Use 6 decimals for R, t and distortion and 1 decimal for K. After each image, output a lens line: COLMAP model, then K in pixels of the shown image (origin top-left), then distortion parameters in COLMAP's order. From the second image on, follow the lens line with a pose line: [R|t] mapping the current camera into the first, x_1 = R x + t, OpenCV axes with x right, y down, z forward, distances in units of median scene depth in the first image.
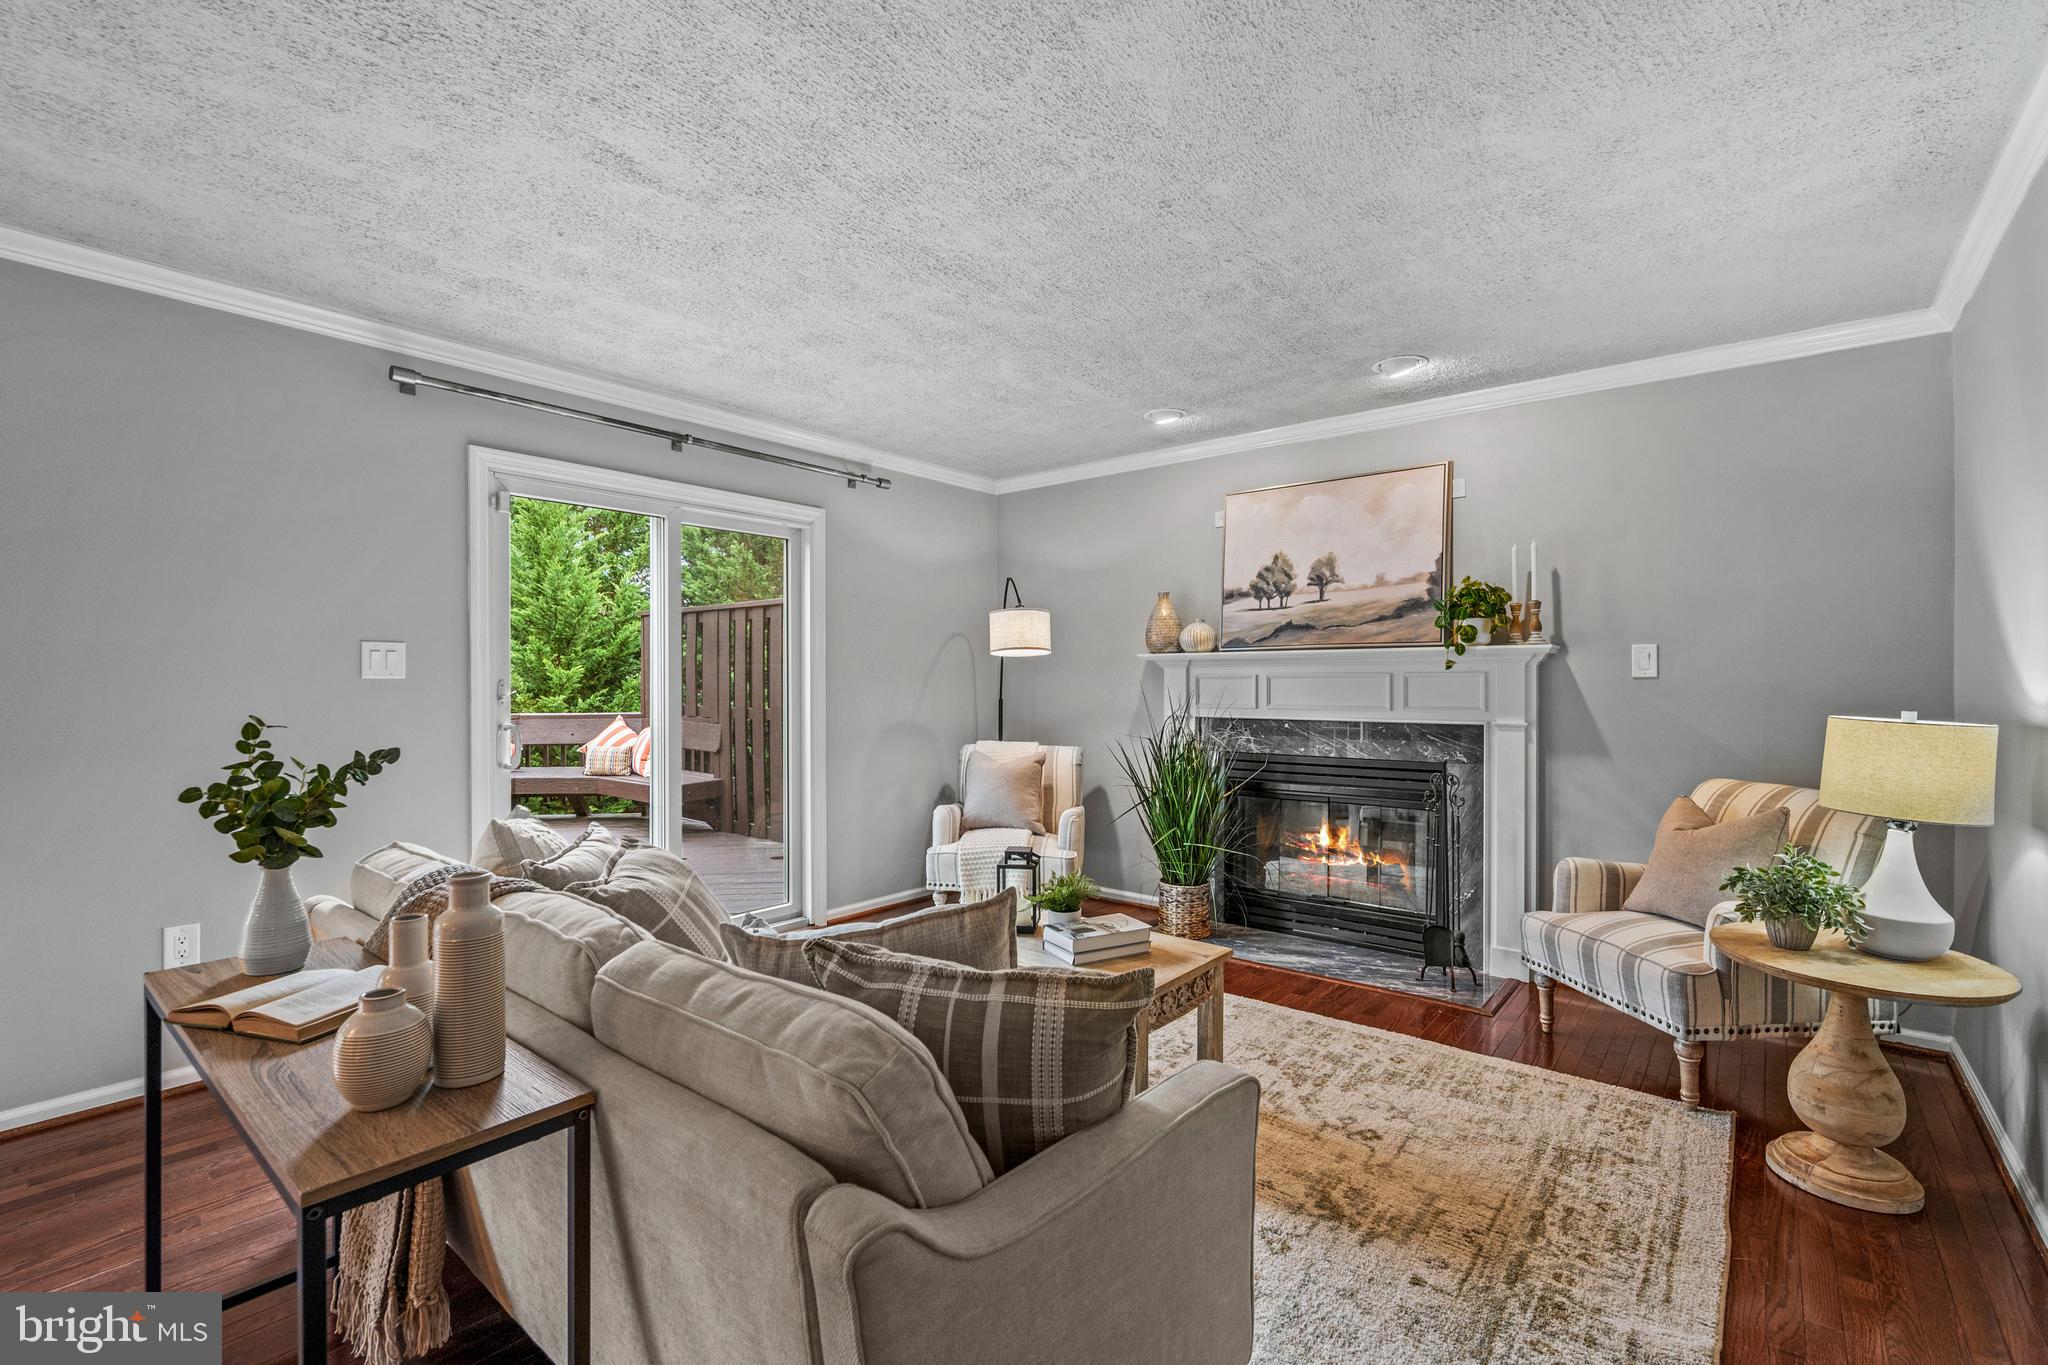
lens RADIAL K [[897.4, 0, 1024.0], [0, 897.4, 682.5], [0, 0, 1]] dist [-0.000889, -0.000357]
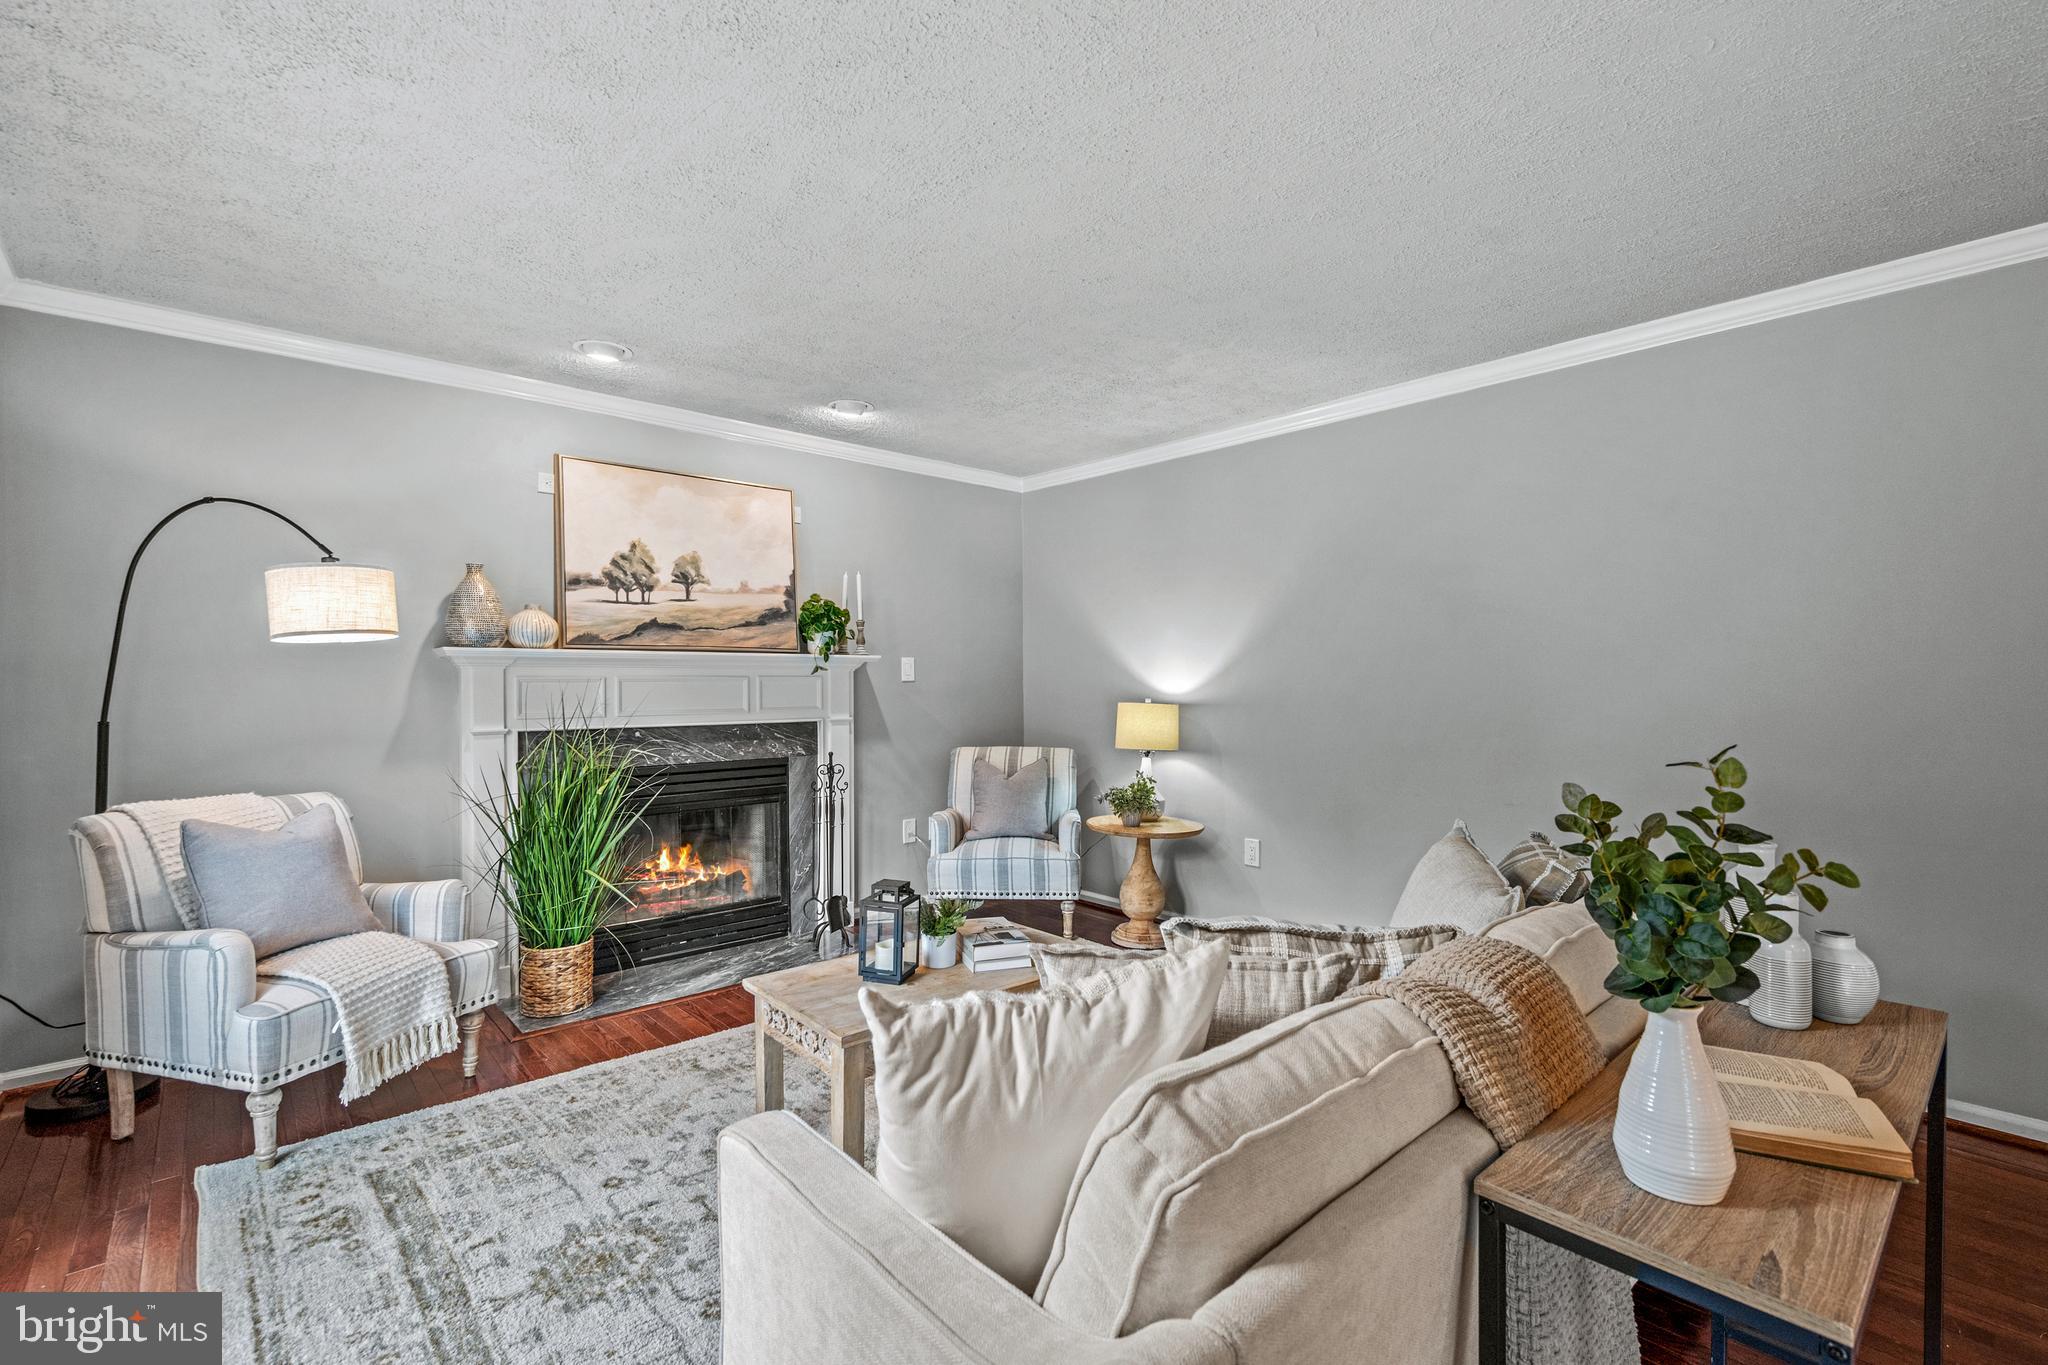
lens RADIAL K [[897.4, 0, 1024.0], [0, 897.4, 682.5], [0, 0, 1]] dist [-0.000889, -0.000357]
pose [[0.163211, -0.001463, 0.986590, -0.557243], [0.003158, 0.999995, 0.000961, -0.003617], [-0.986586, 0.002958, 0.163215, 0.497050]]
